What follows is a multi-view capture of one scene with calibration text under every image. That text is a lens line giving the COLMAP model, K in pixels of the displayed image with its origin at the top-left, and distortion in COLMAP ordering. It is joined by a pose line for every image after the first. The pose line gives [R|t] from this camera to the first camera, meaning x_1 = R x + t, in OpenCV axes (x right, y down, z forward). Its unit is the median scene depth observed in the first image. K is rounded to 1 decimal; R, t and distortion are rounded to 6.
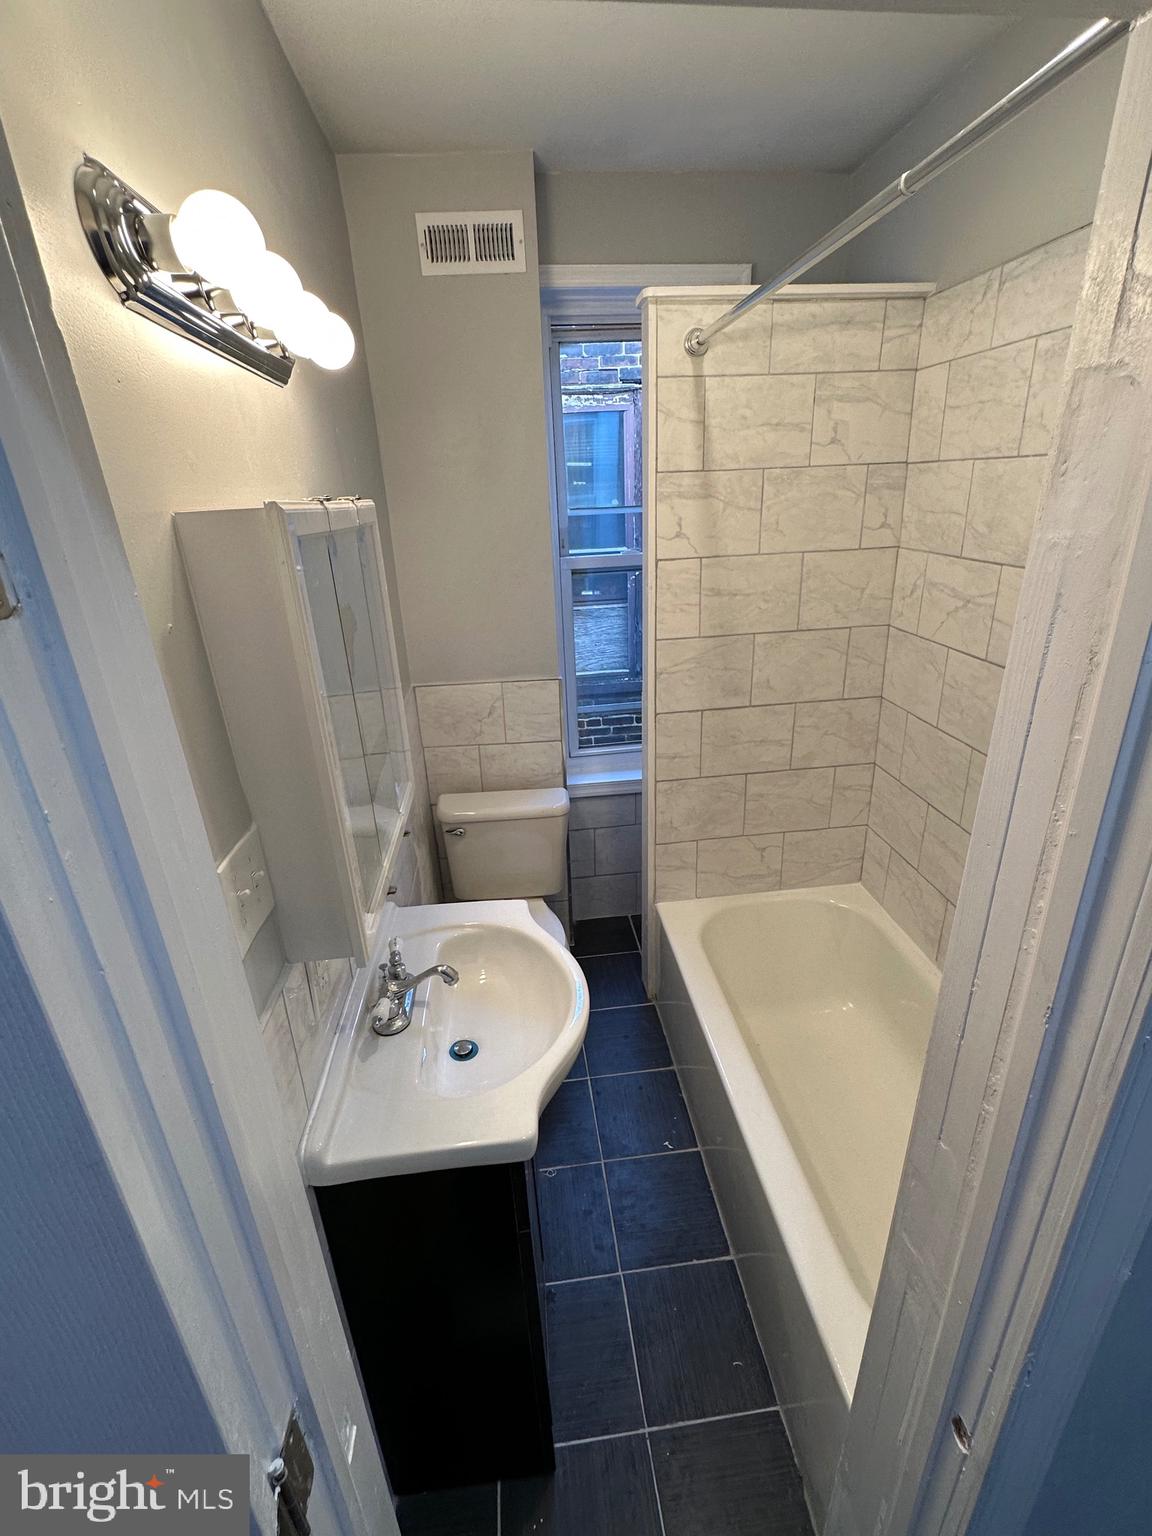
lens RADIAL K [[679.8, 0, 576.0], [0, 679.8, 768.0], [0, 0, 1]] dist [-0.001851, 0.000063]
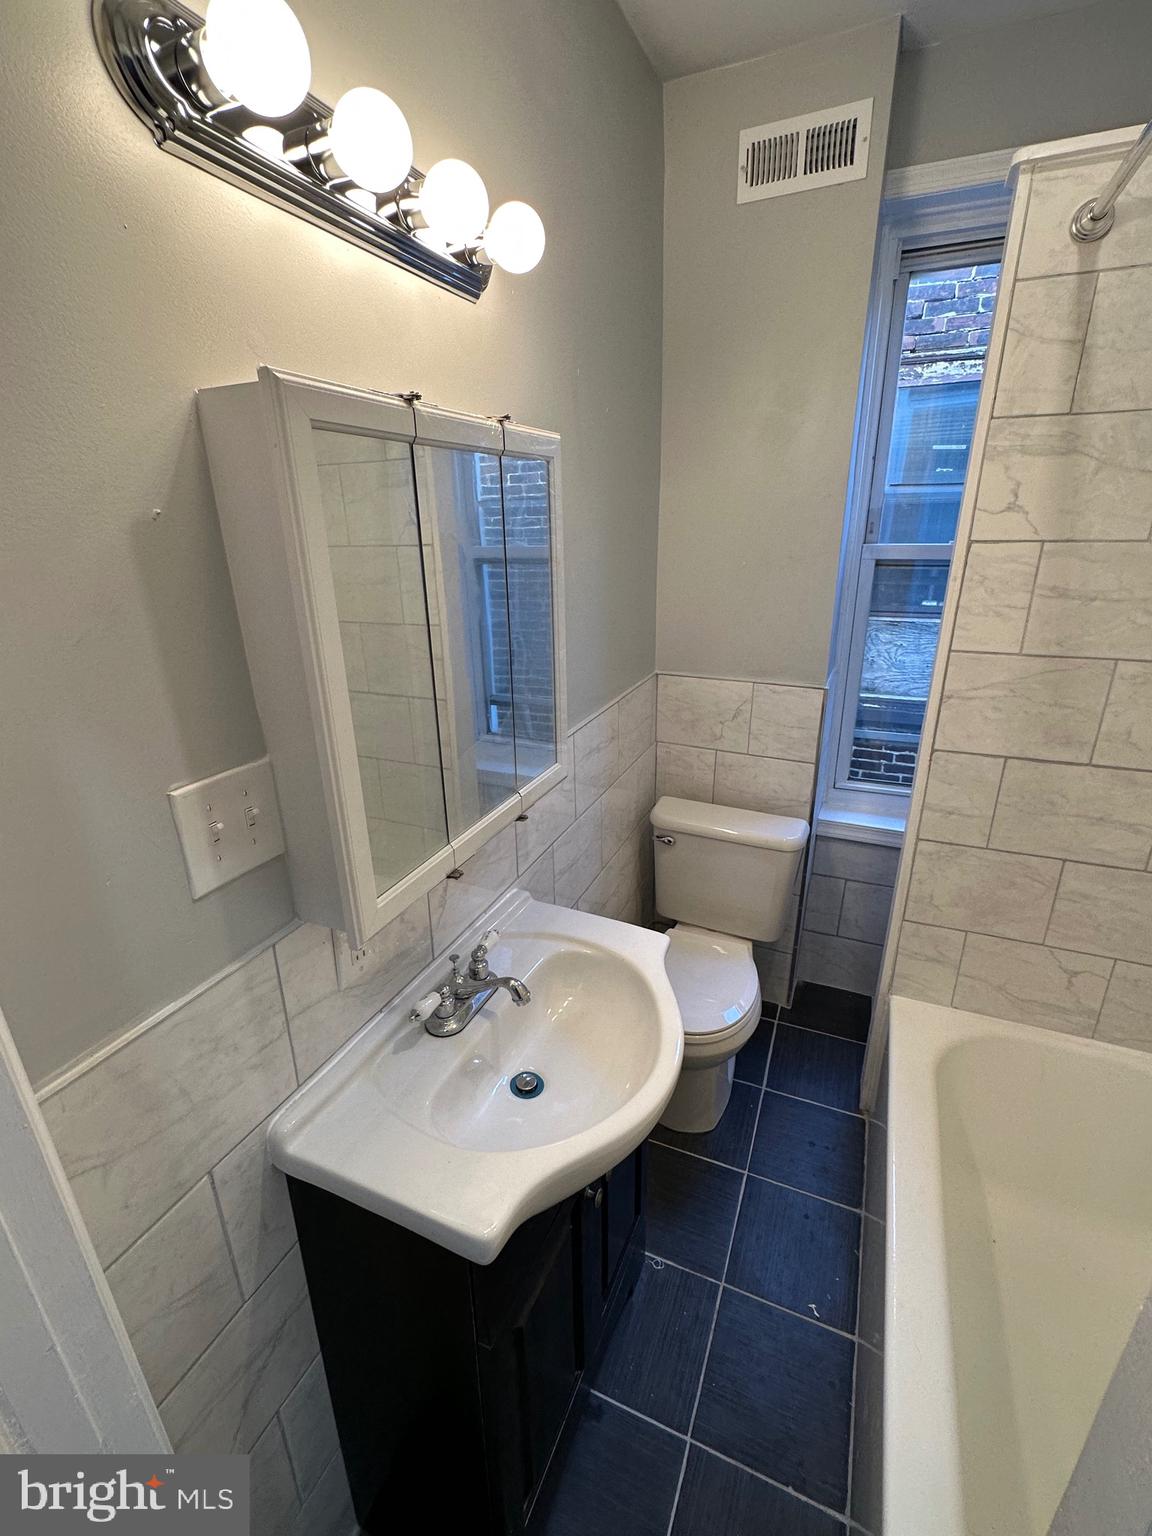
lens RADIAL K [[679.8, 0, 576.0], [0, 679.8, 768.0], [0, 0, 1]] dist [-0.001851, 0.000063]
pose [[0.868182, 0.198417, -0.454852, 0.117395], [-0.203909, 0.978270, 0.037540, -0.008073], [0.452417, 0.060156, 0.889776, 0.155471]]
